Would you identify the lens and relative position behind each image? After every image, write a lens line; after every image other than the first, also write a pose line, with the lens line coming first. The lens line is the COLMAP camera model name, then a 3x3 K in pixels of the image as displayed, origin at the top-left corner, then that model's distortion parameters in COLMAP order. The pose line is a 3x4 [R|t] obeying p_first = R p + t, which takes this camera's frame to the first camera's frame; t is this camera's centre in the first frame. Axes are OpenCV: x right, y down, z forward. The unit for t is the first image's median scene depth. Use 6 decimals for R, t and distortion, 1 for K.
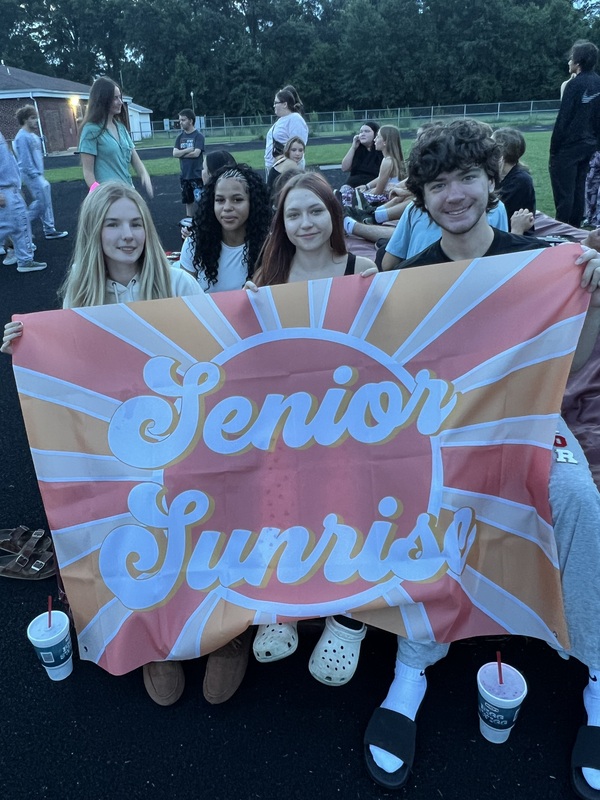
lens RADIAL K [[598.6, 0, 300.0], [0, 598.6, 400.0], [0, 0, 1]] dist [-0.006985, 0.000242]
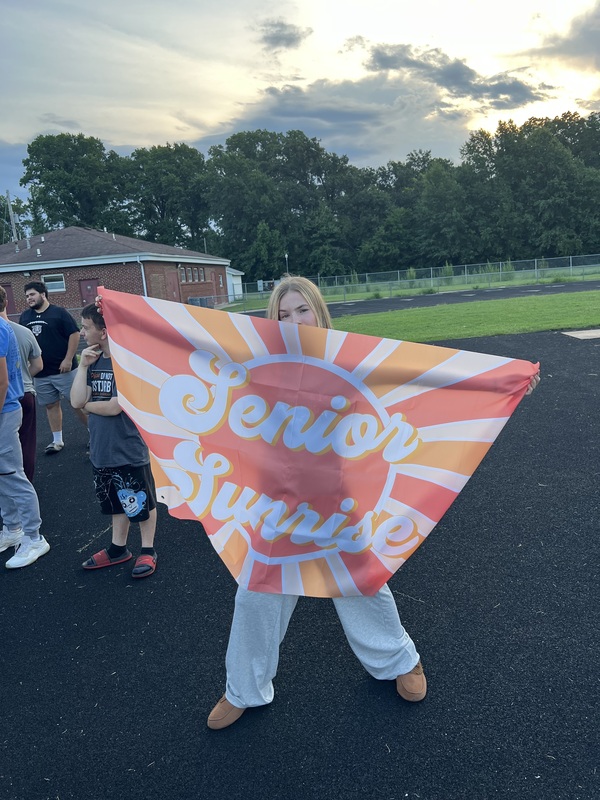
lens RADIAL K [[592.6, 0, 300.0], [0, 592.6, 400.0], [0, 0, 1]] dist [0.001030, -0.005260]
pose [[0.997080, -0.015821, -0.074712, -0.060729], [-0.002242, 0.971818, -0.235723, -0.037874], [0.076336, 0.235202, 0.968944, 0.082102]]
